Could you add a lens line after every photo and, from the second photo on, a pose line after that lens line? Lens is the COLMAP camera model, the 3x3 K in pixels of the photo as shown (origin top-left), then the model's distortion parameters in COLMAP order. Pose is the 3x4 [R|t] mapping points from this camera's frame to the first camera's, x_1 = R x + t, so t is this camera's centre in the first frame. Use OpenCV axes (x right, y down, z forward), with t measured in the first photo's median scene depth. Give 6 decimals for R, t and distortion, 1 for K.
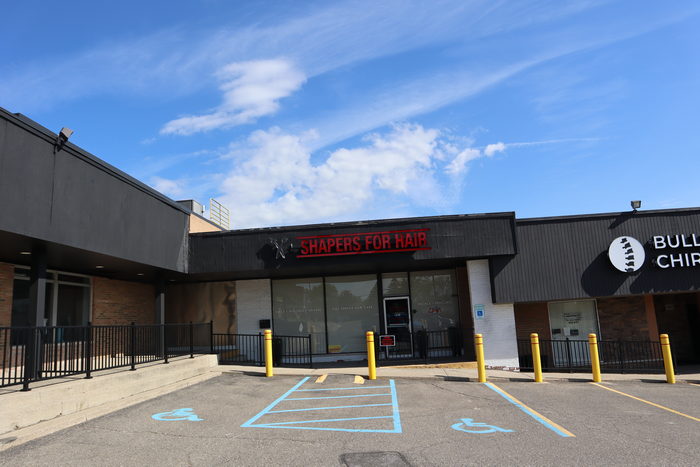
lens RADIAL K [[483.5, 0, 350.0], [0, 483.5, 233.5], [0, 0, 1]] dist [-0.124568, 0.078285]
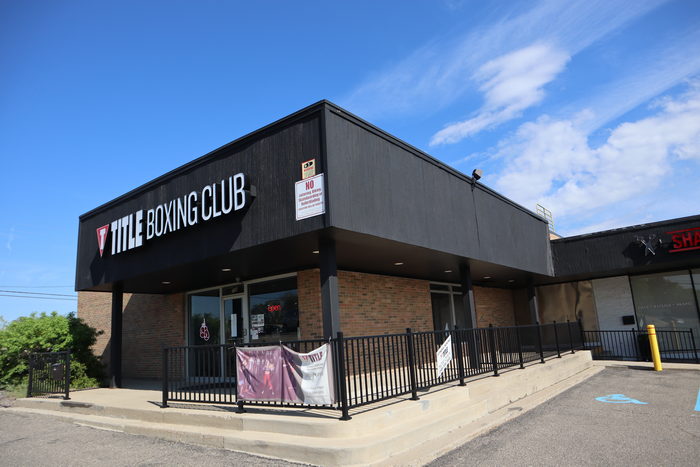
lens RADIAL K [[483.5, 0, 350.0], [0, 483.5, 233.5], [0, 0, 1]] dist [-0.124568, 0.078285]
pose [[0.835000, -0.115087, -0.538080, -0.138679], [0.113259, 0.992891, -0.036606, -0.028818], [0.538468, -0.030377, 0.842098, -0.168384]]
